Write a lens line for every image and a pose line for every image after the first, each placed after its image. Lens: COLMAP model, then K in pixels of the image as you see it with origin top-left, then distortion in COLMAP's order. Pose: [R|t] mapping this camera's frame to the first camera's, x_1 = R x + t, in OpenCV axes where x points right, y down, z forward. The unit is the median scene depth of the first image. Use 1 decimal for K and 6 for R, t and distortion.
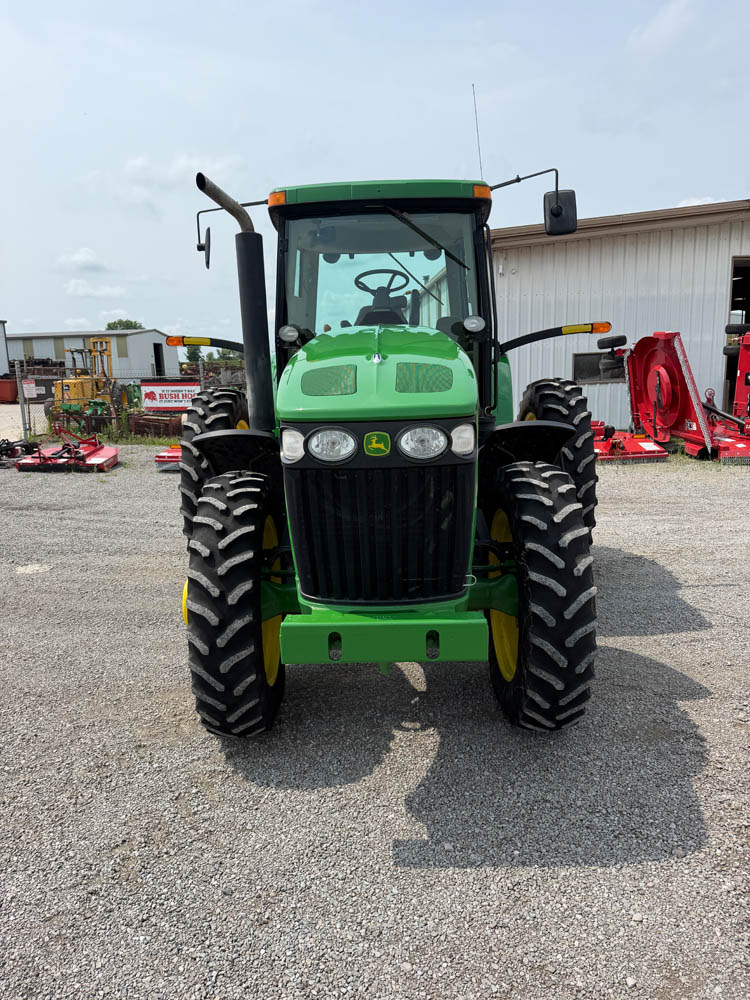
lens RADIAL K [[694.0, 0, 372.8], [0, 694.0, 499.1], [0, 0, 1]] dist [0.113371, -0.182607]
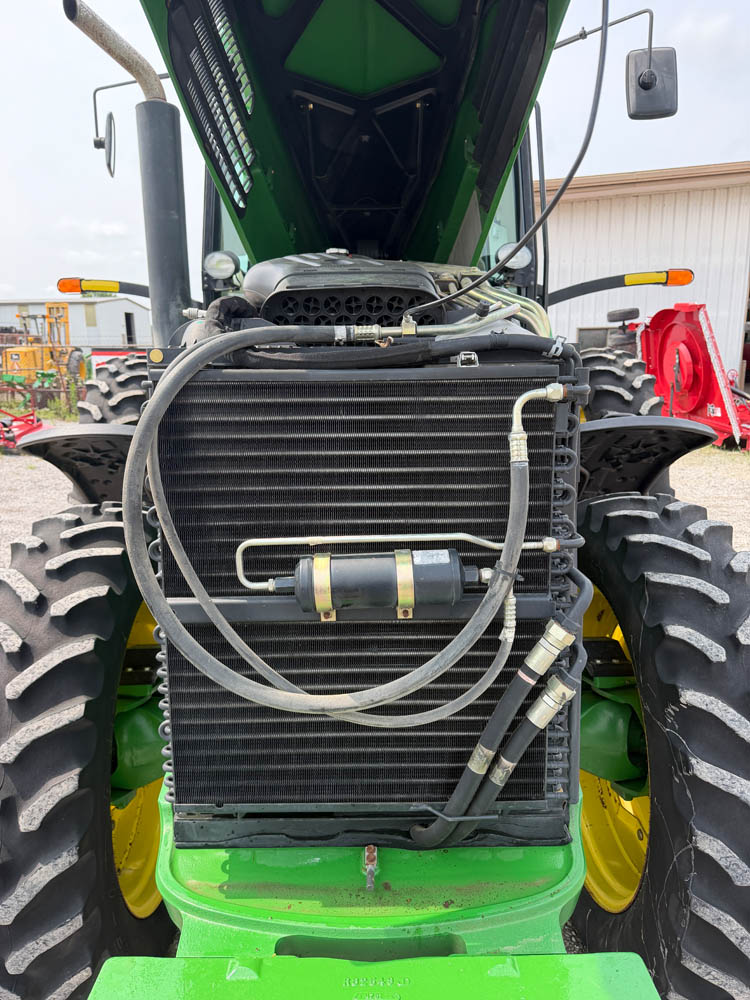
lens RADIAL K [[707.1, 0, 378.9], [0, 707.1, 497.1], [0, 0, 1]] dist [0.023642, -0.038612]
pose [[0.999285, 0.010268, 0.036393, 0.001189], [-0.011313, 0.999526, 0.028631, -0.039063], [-0.036082, -0.029022, 0.998927, 0.281796]]
